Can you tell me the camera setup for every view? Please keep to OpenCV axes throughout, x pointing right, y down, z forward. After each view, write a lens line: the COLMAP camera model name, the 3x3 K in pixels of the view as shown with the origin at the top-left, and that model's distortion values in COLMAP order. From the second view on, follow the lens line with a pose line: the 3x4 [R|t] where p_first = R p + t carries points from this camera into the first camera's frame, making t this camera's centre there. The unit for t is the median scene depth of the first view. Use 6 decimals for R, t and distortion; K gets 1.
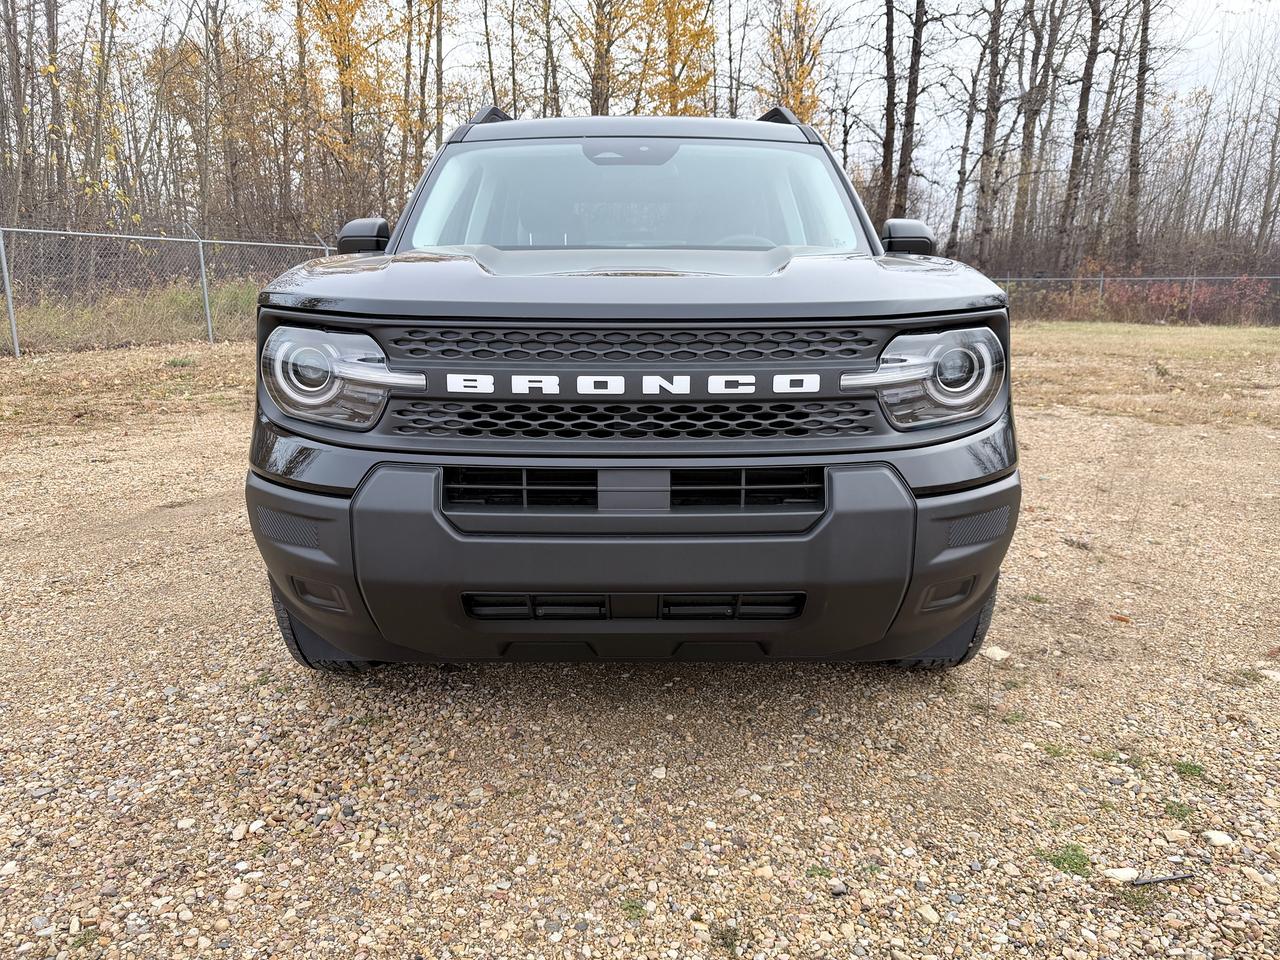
lens RADIAL K [[959.8, 0, 640.9], [0, 959.8, 486.1], [0, 0, 1]] dist [-0.011075, -0.005630]
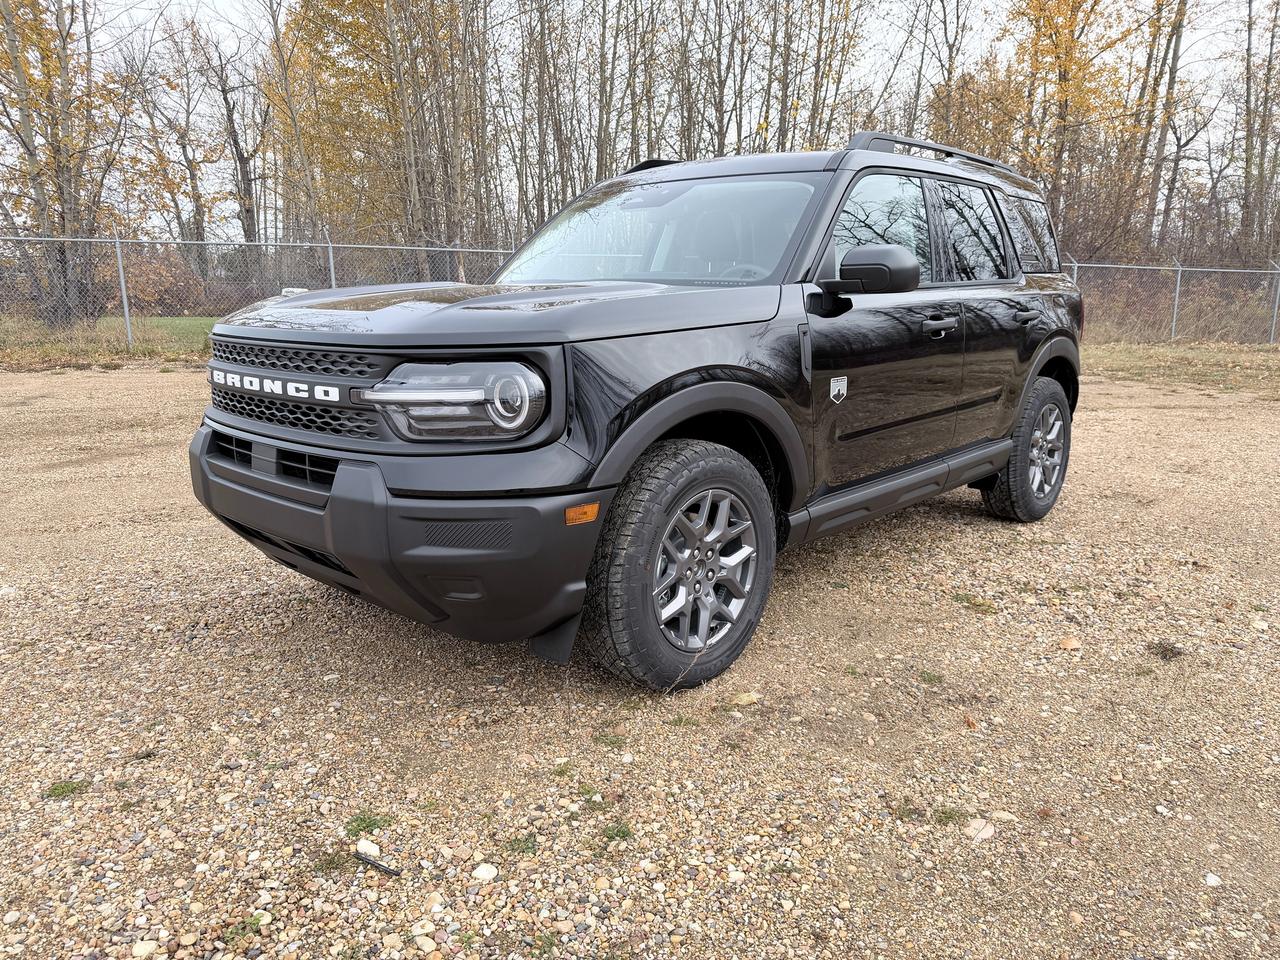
lens RADIAL K [[917.5, 0, 640.1], [0, 917.5, 470.2], [0, 0, 1]] dist [0.005524, -0.002591]
pose [[0.731578, 0.133262, -0.668606, 1.321033], [-0.146525, 0.988526, 0.036700, -0.111185], [0.665825, 0.071119, 0.742711, 0.358882]]
